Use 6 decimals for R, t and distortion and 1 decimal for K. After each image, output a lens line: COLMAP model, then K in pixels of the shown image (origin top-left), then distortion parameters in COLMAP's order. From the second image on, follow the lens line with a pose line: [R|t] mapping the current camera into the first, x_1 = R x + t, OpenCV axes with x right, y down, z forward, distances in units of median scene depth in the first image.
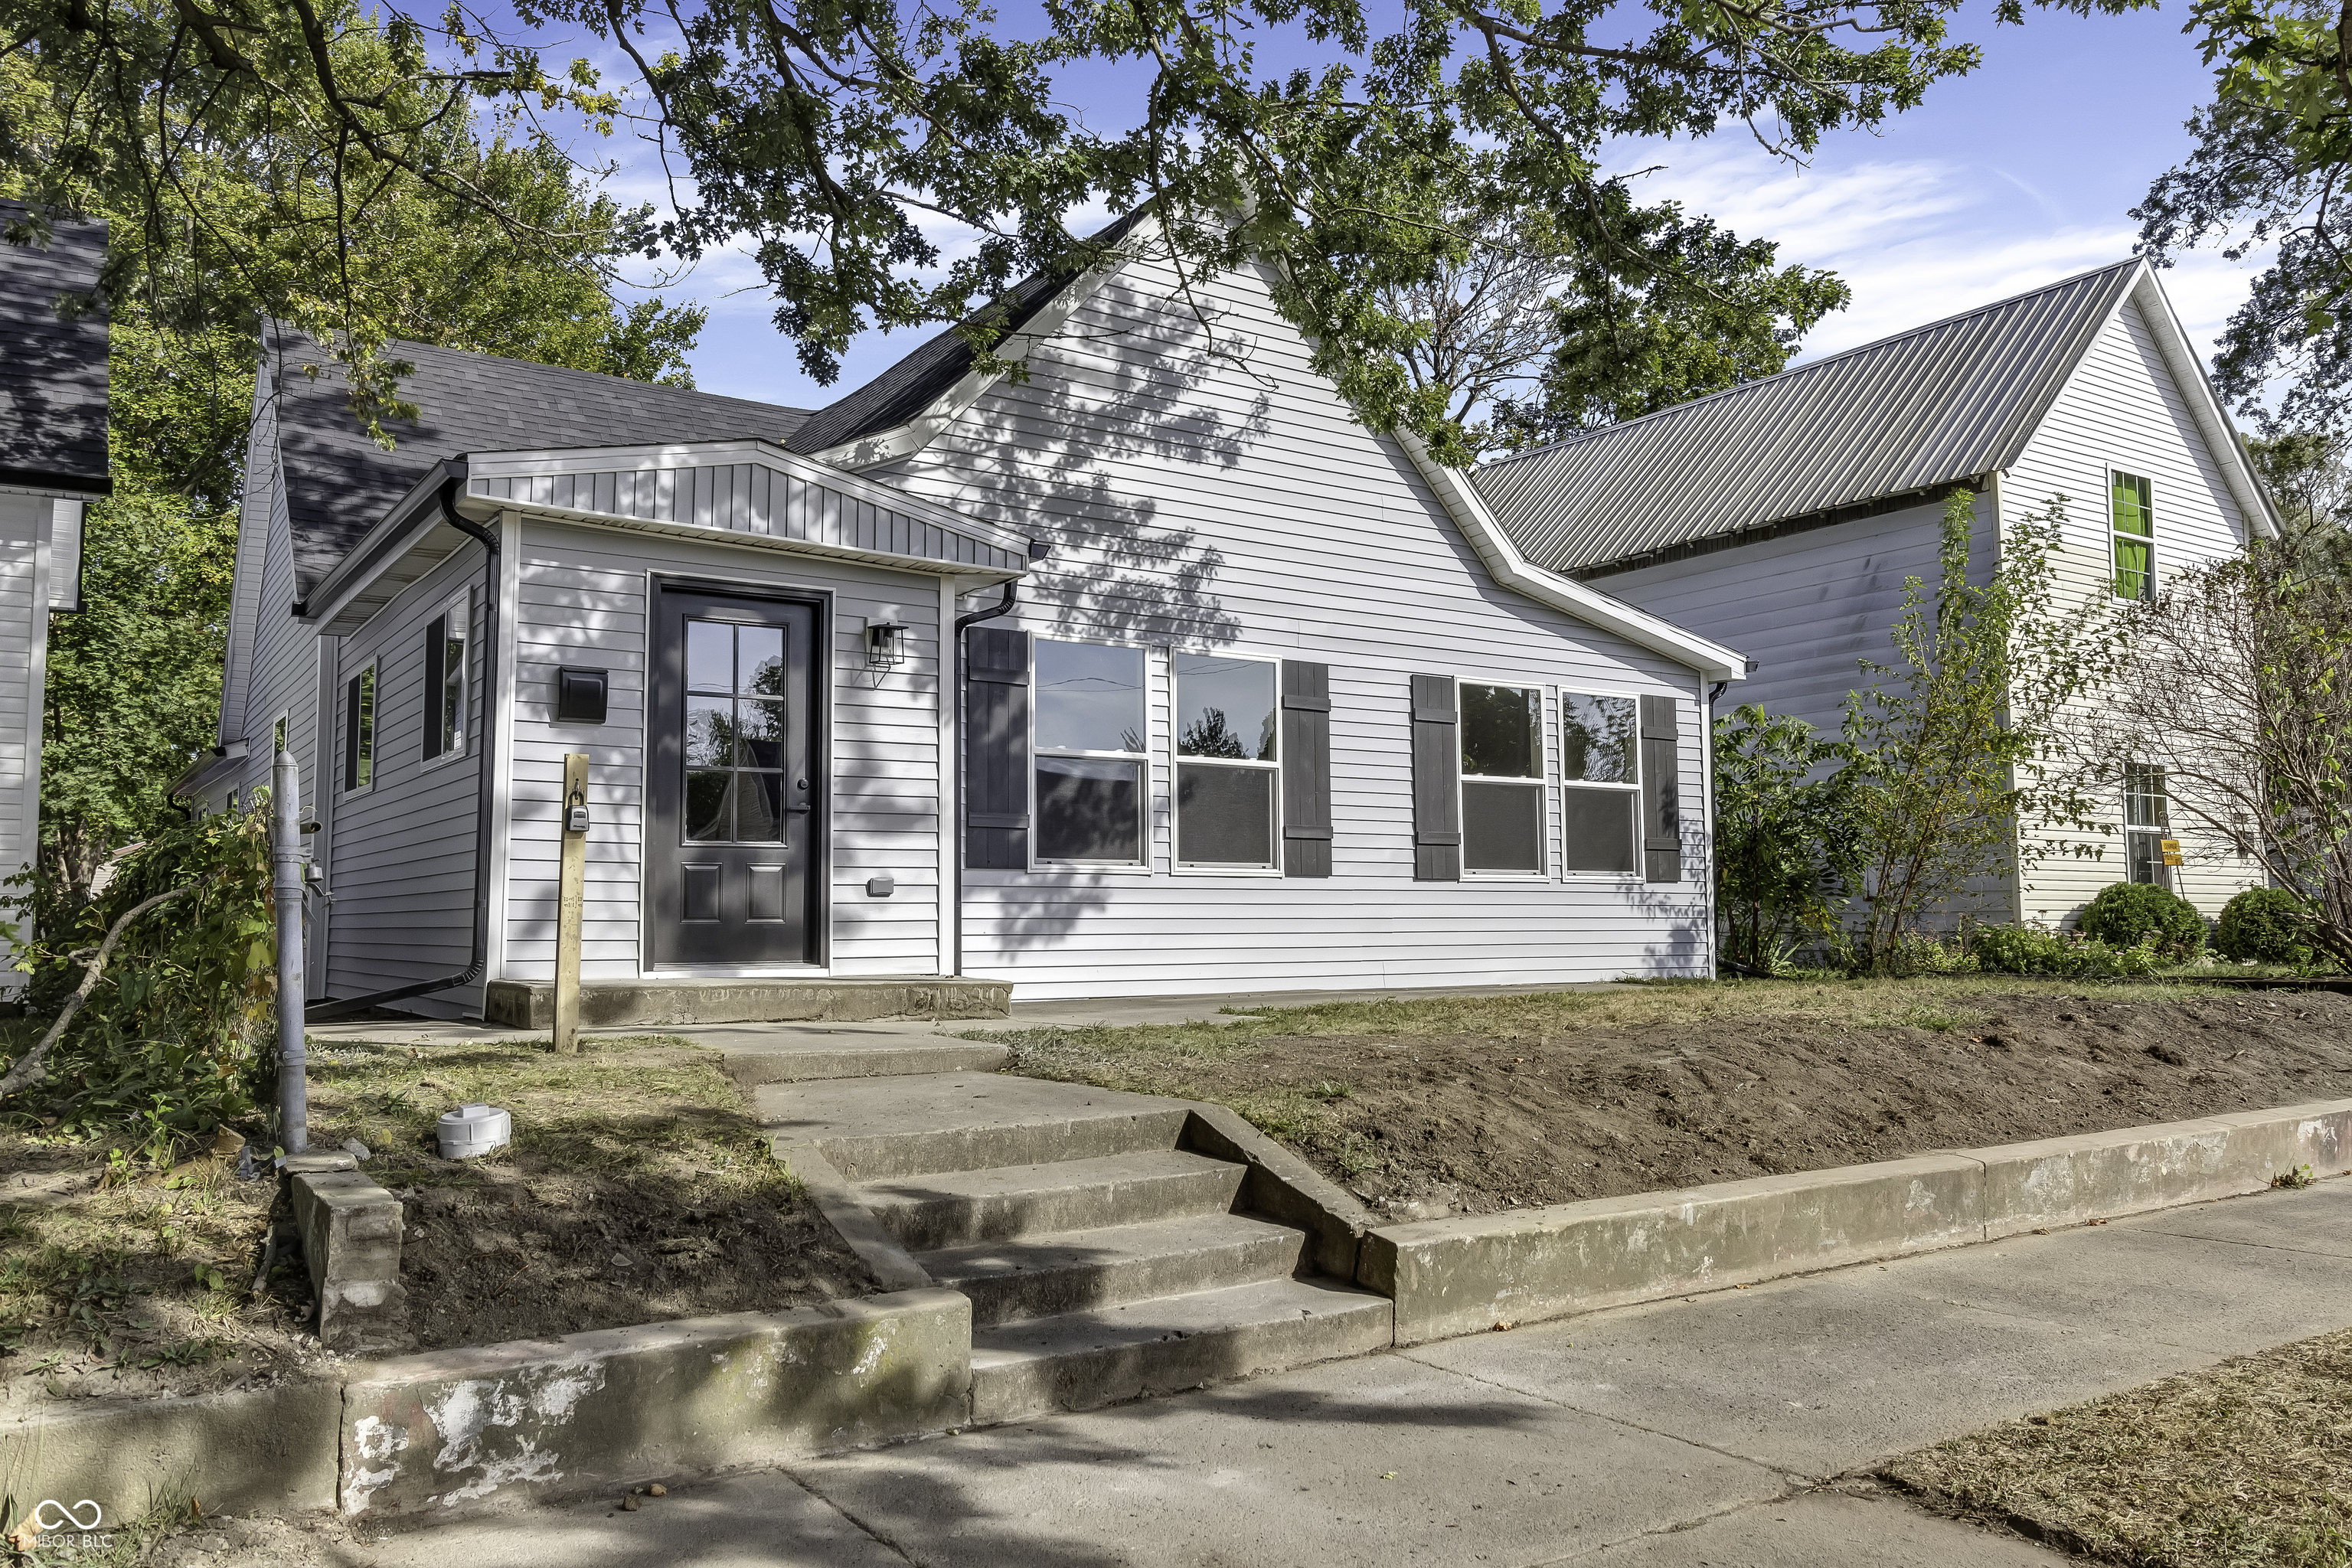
lens RADIAL K [[1823.6, 0, 1176.0], [0, 1823.6, 784.0], [0, 0, 1]] dist [-0.001178, -0.007056]
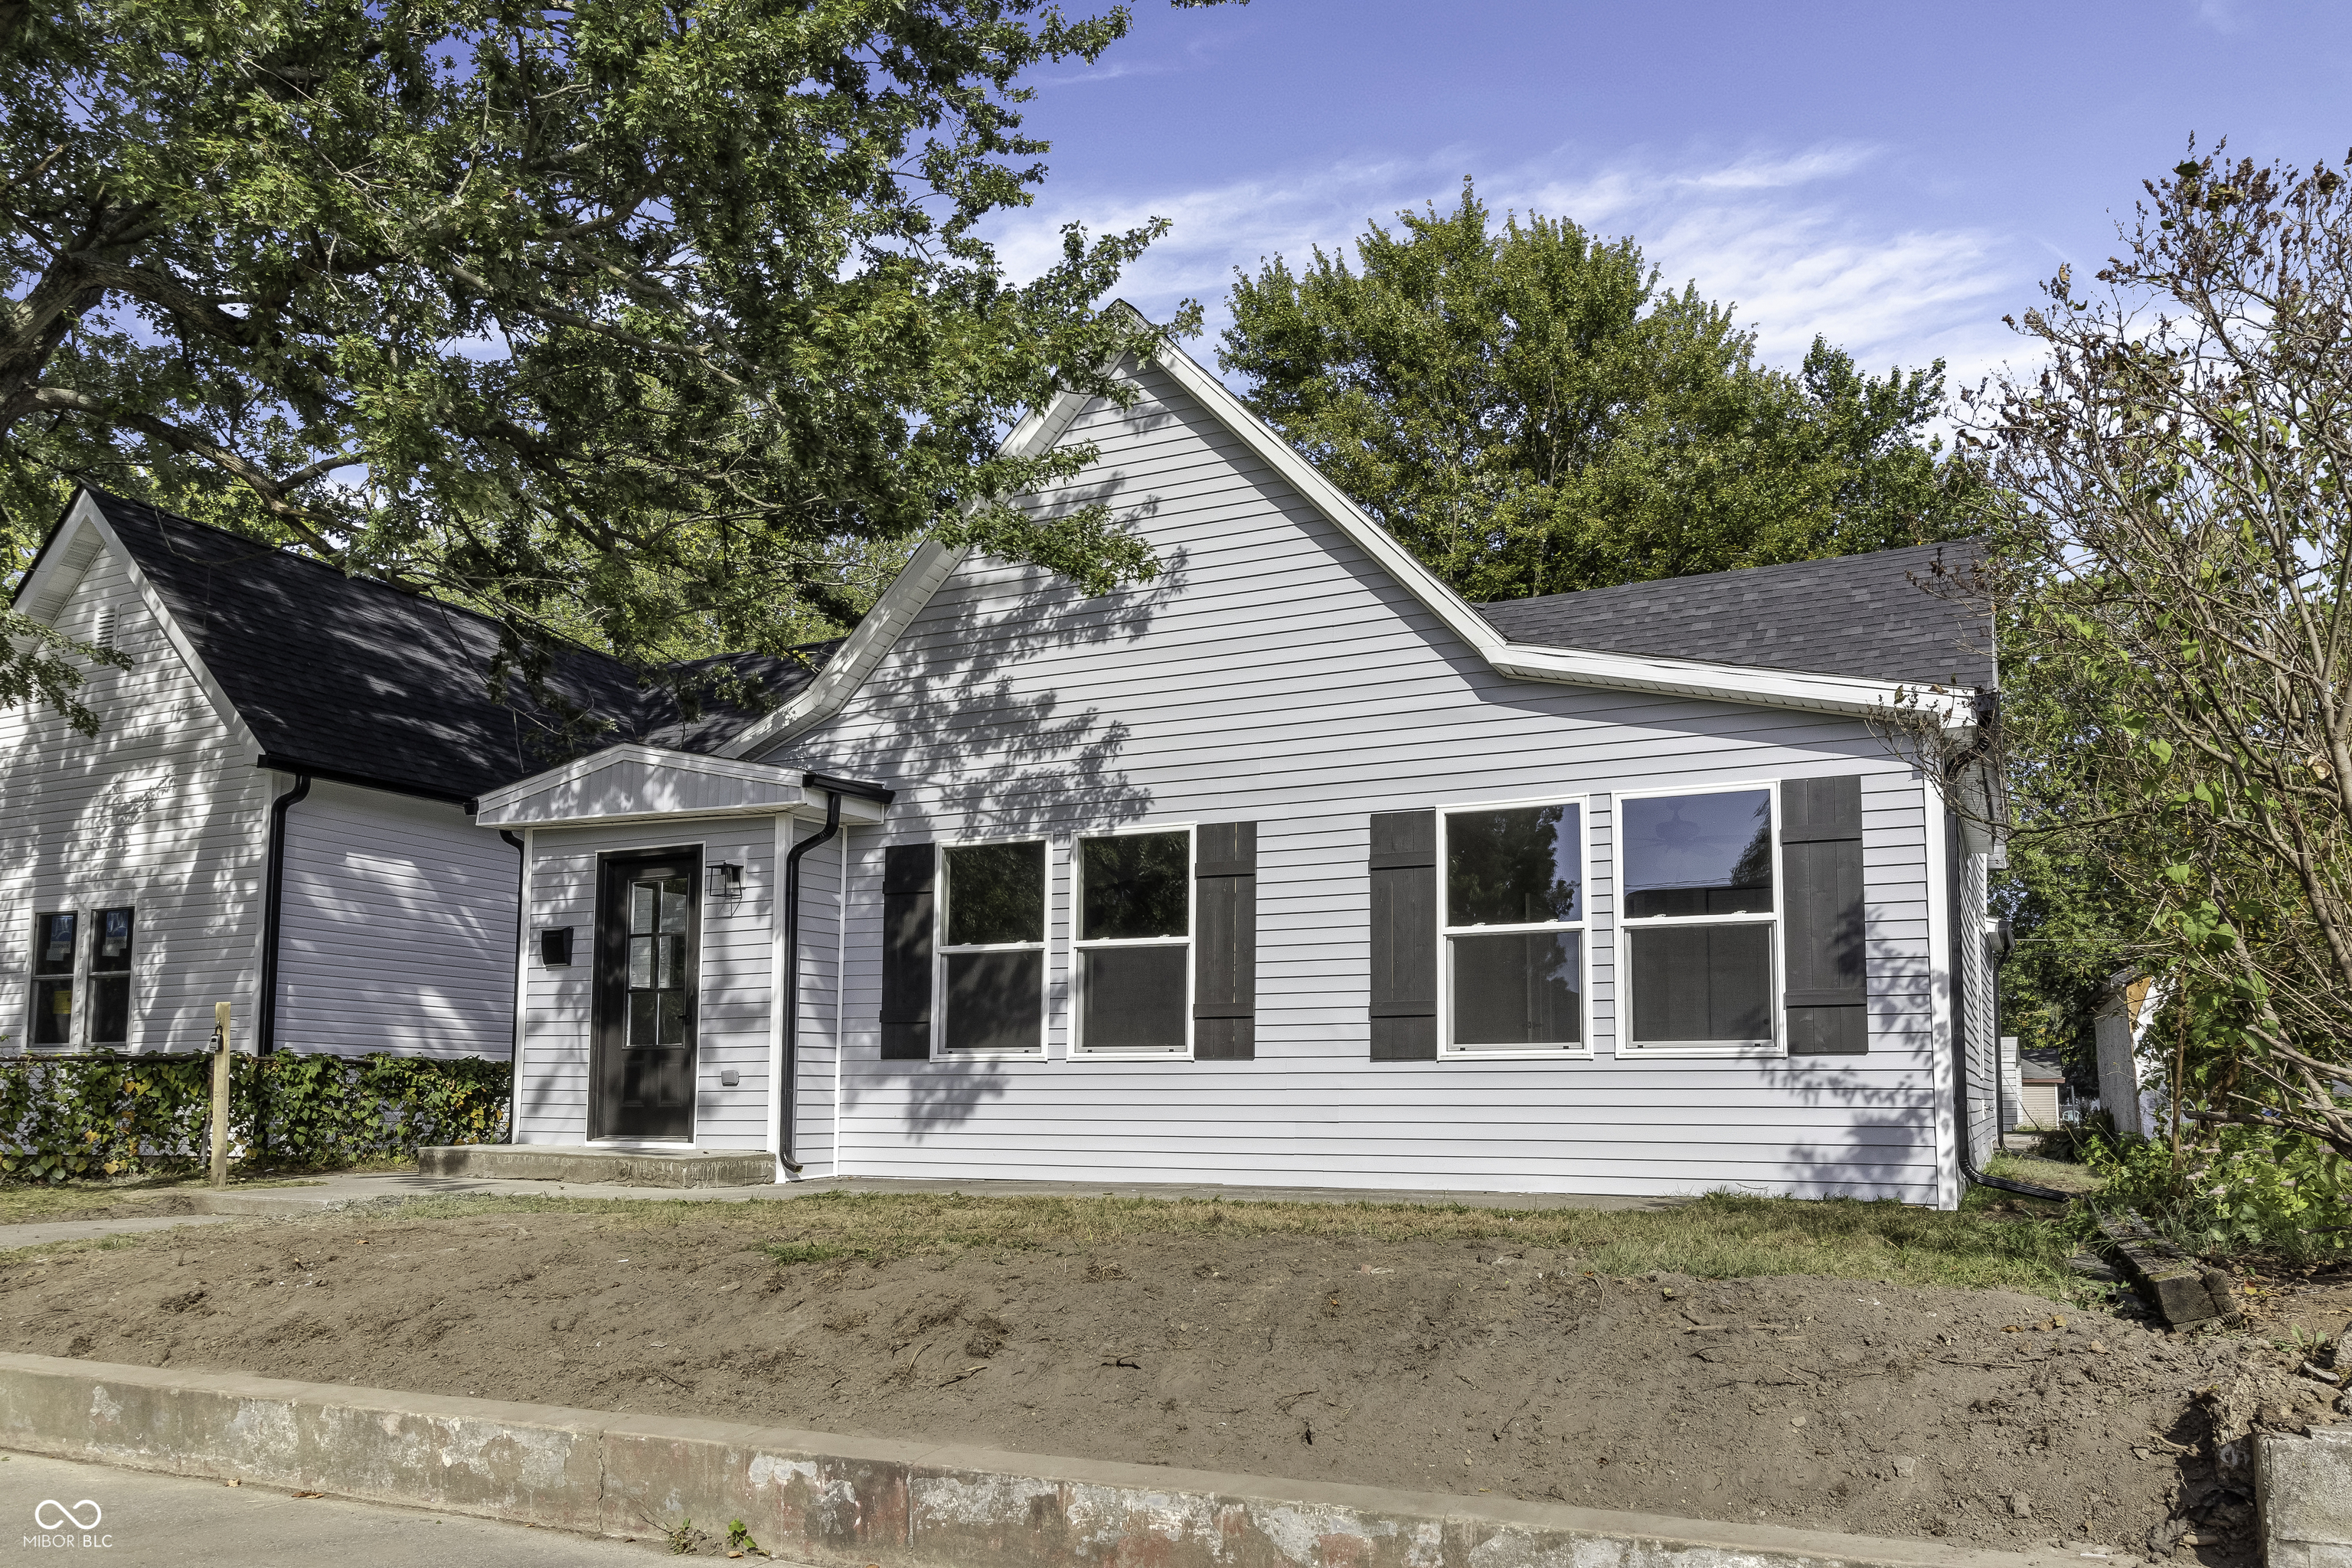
lens RADIAL K [[1700.9, 0, 1223.1], [0, 1700.9, 958.2], [0, 0, 1]] dist [0.001547, 0.001545]
pose [[0.506539, -0.066821, -0.859624, 0.865147], [0.062651, 0.997209, -0.040598, 0.037854], [0.859938, -0.033292, 0.509312, 0.612945]]
